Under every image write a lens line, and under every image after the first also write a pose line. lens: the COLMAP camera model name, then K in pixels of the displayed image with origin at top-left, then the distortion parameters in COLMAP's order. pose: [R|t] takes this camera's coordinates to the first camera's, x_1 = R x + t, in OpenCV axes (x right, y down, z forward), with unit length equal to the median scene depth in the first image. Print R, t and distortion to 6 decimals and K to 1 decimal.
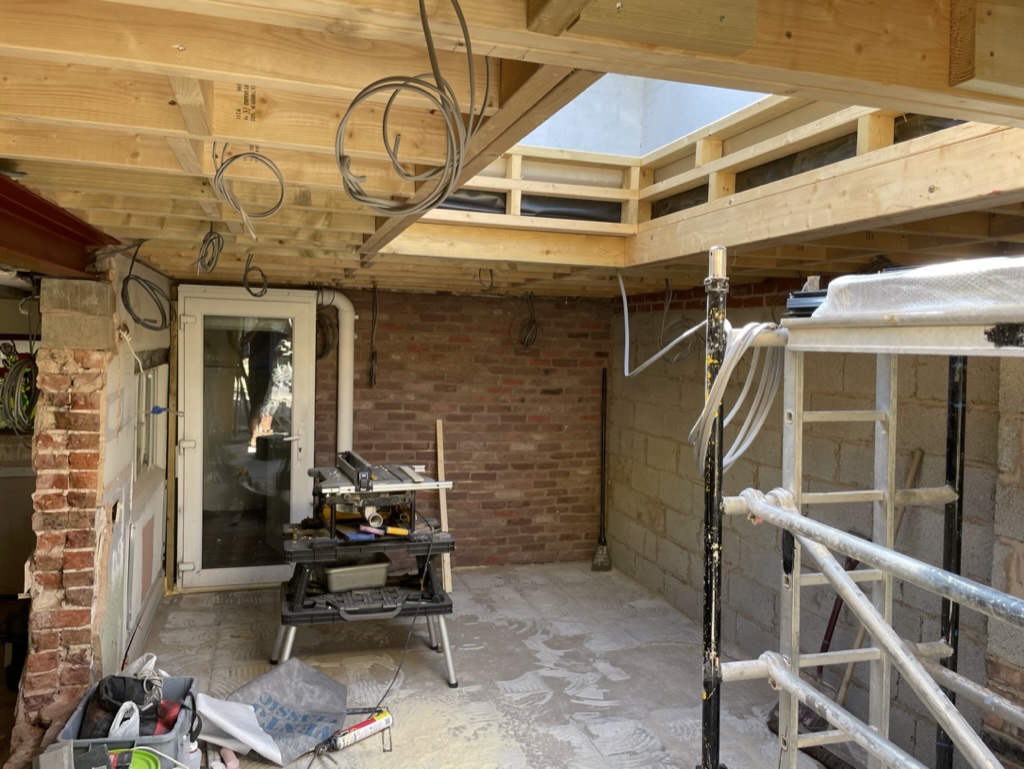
lens RADIAL K [[771.2, 0, 508.9], [0, 771.2, 380.5], [0, 0, 1]] dist [0.078153, -0.093250]
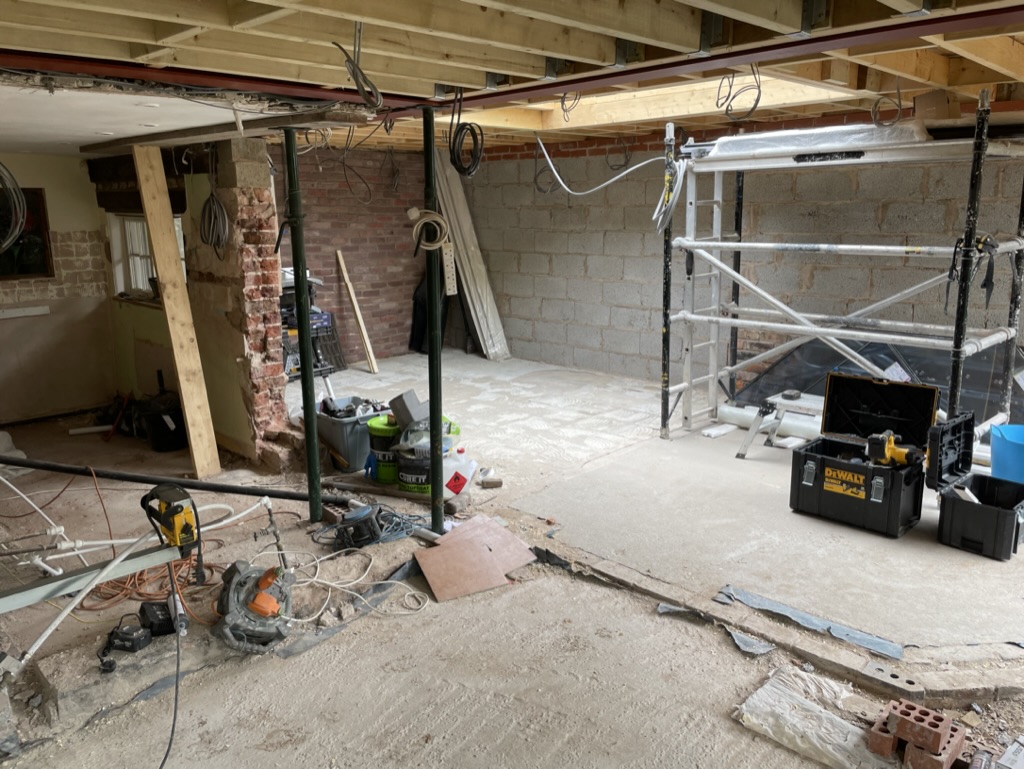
lens RADIAL K [[771.2, 0, 512.0], [0, 771.2, 386.2], [0, 0, 1]] dist [0.078153, -0.093250]
pose [[0.874128, -0.146880, 0.462955, -0.807858], [0.060453, 0.978668, 0.196353, 0.061595], [-0.481919, -0.143650, 0.864360, -0.505575]]
